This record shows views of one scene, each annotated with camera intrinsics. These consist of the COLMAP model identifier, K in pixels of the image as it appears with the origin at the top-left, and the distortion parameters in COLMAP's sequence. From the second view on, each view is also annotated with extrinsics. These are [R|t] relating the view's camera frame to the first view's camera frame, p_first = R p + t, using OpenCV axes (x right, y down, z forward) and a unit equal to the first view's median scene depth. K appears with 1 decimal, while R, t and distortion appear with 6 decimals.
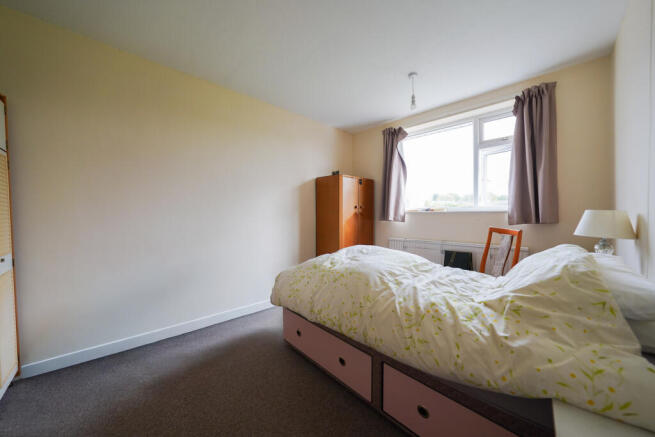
lens RADIAL K [[234.0, 0, 327.5], [0, 234.0, 218.5], [0, 0, 1]] dist [-0.000581, -0.000057]
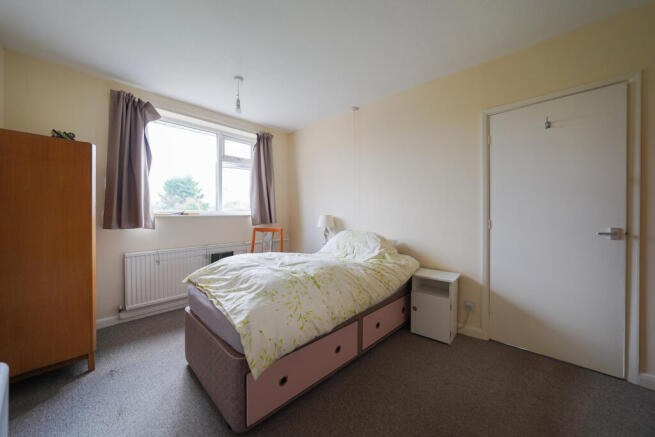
lens RADIAL K [[236.9, 0, 327.5], [0, 236.9, 218.5], [0, 0, 1]] dist [-0.000506, -0.000004]
pose [[-0.031627, -0.011505, 0.999434, -0.593453], [0.031484, 0.999426, 0.012501, -0.015408], [-0.999004, 0.031861, -0.031246, 0.597833]]
